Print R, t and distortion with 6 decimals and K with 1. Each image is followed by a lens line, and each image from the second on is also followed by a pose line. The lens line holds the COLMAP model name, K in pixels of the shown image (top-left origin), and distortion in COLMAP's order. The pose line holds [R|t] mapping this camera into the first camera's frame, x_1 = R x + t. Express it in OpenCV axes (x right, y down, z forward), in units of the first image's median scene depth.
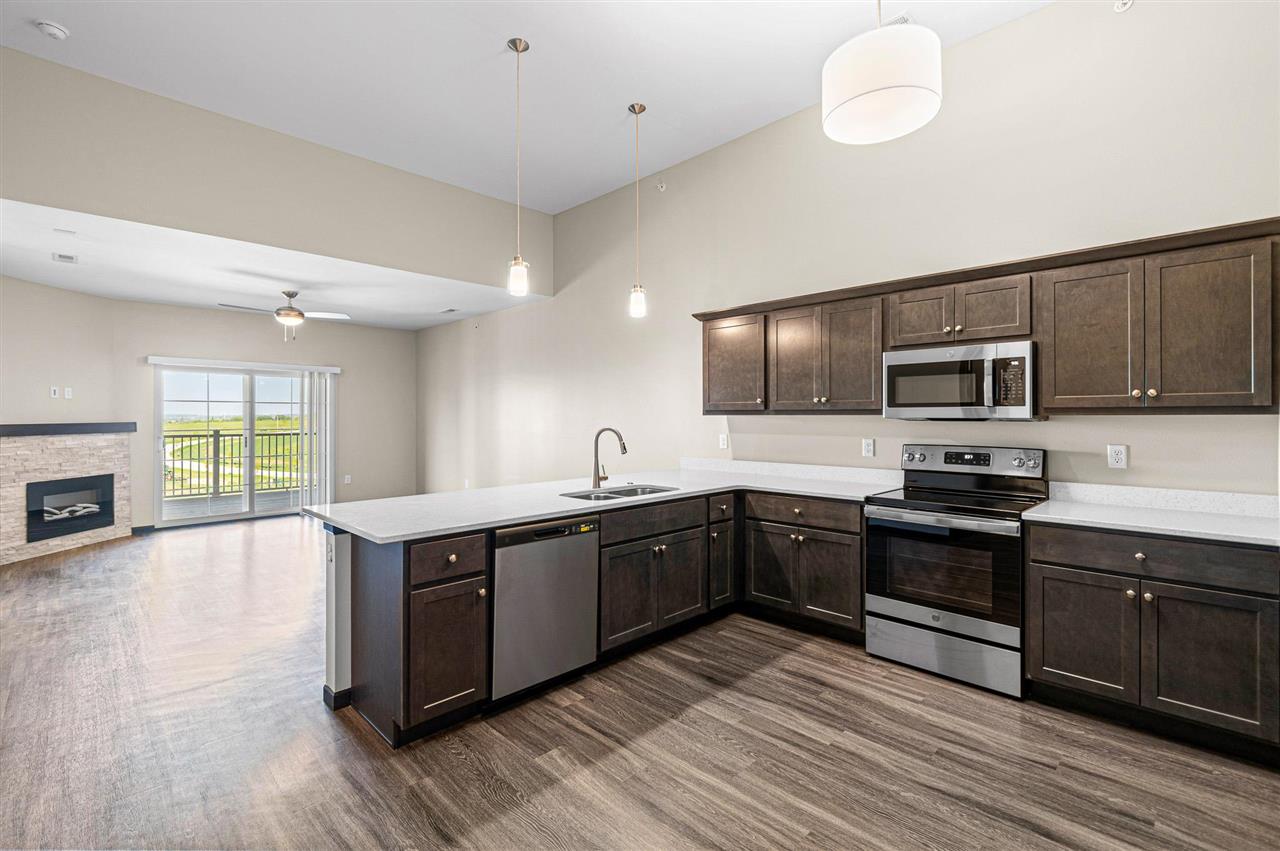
lens RADIAL K [[563.7, 0, 635.8], [0, 563.7, 414.5], [0, 0, 1]] dist [-0.001744, -0.000286]
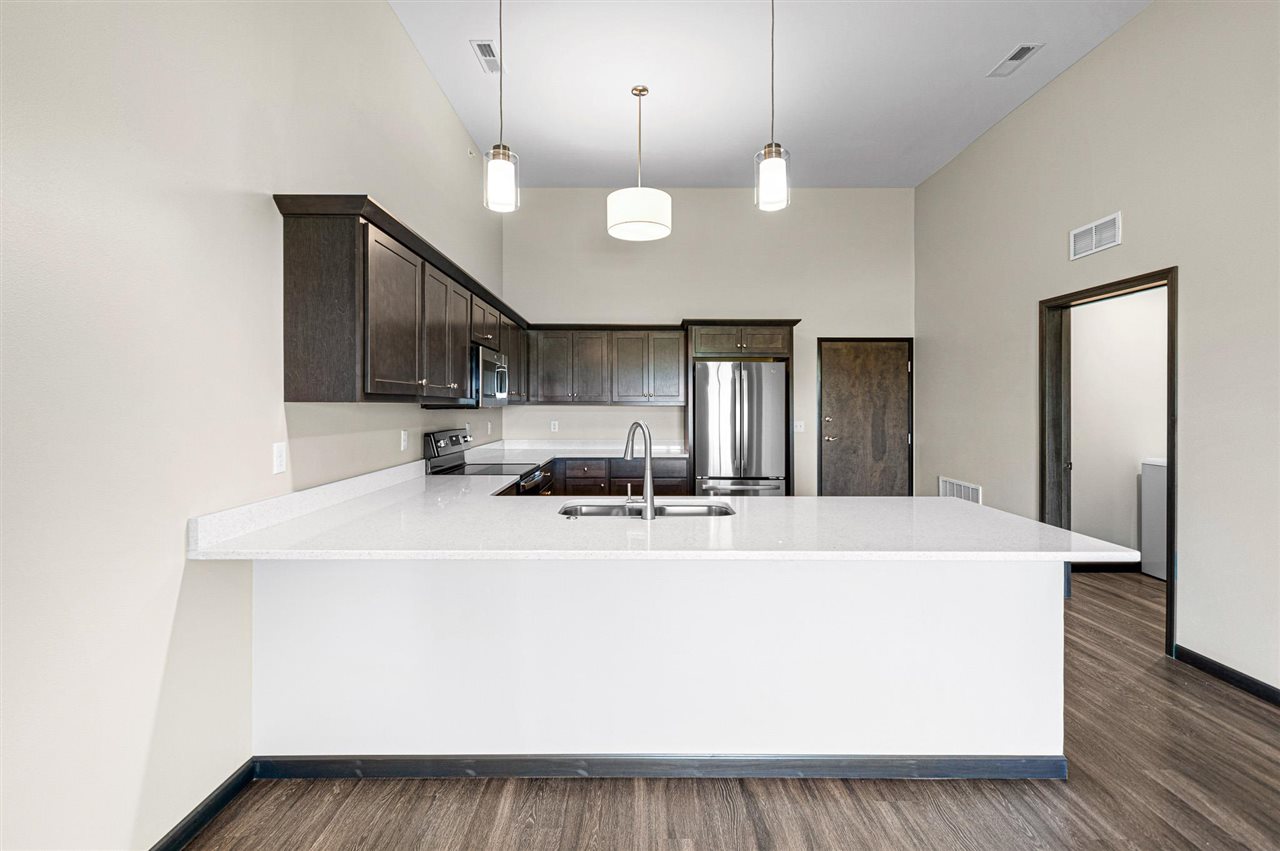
lens RADIAL K [[573.8, 0, 639.6], [0, 573.8, 401.5], [0, 0, 1]] dist [-0.000125, -0.000003]
pose [[-0.715416, 0.004729, 0.698683, -0.324702], [-0.005380, 0.999910, -0.012277, 0.004784], [-0.698678, -0.012542, -0.715326, 0.934829]]
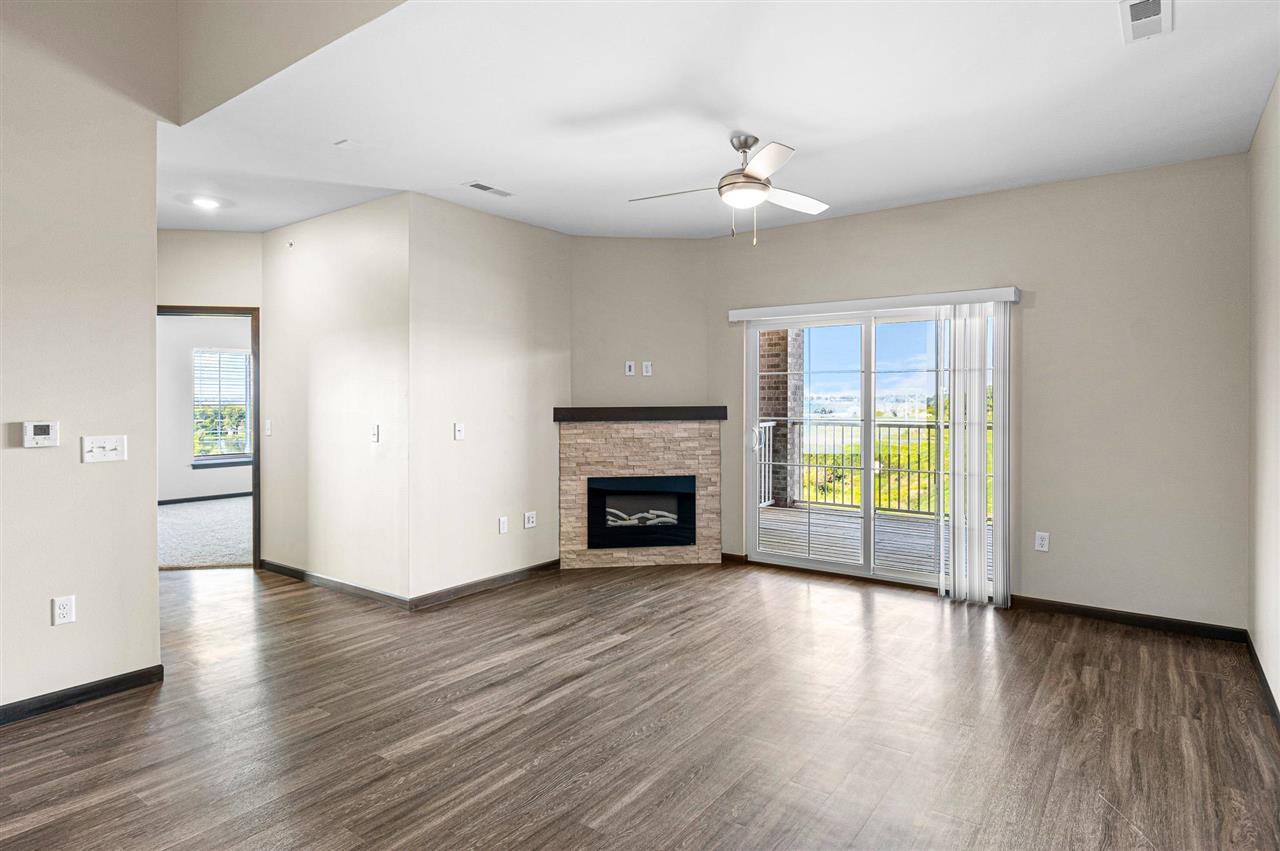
lens RADIAL K [[695.1, 0, 633.1], [0, 695.1, 403.8], [0, 0, 1]] dist [0.002189, 0.000210]
pose [[0.157508, 0.005507, -0.987502, -0.046383], [0.004514, 0.999970, 0.006296, 0.005515], [0.987507, -0.005449, 0.157478, 0.901632]]
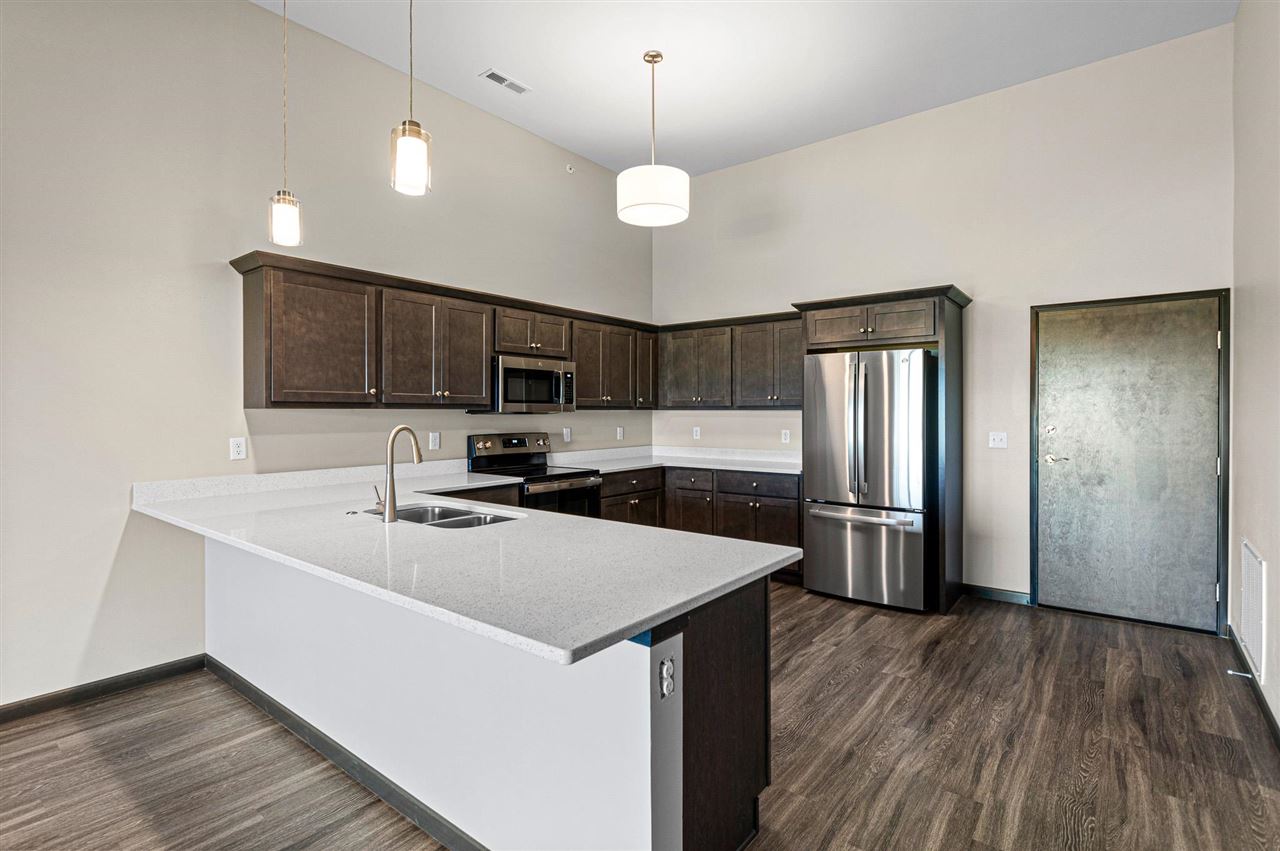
lens RADIAL K [[614.0, 0, 641.9], [0, 614.0, 412.0], [0, 0, 1]] dist [0.000501, -0.000175]
pose [[-0.120973, -0.000840, 0.992656, -0.507338], [-0.004485, 0.999990, 0.000300, 0.002799], [-0.992646, -0.004416, -0.120975, 0.509685]]
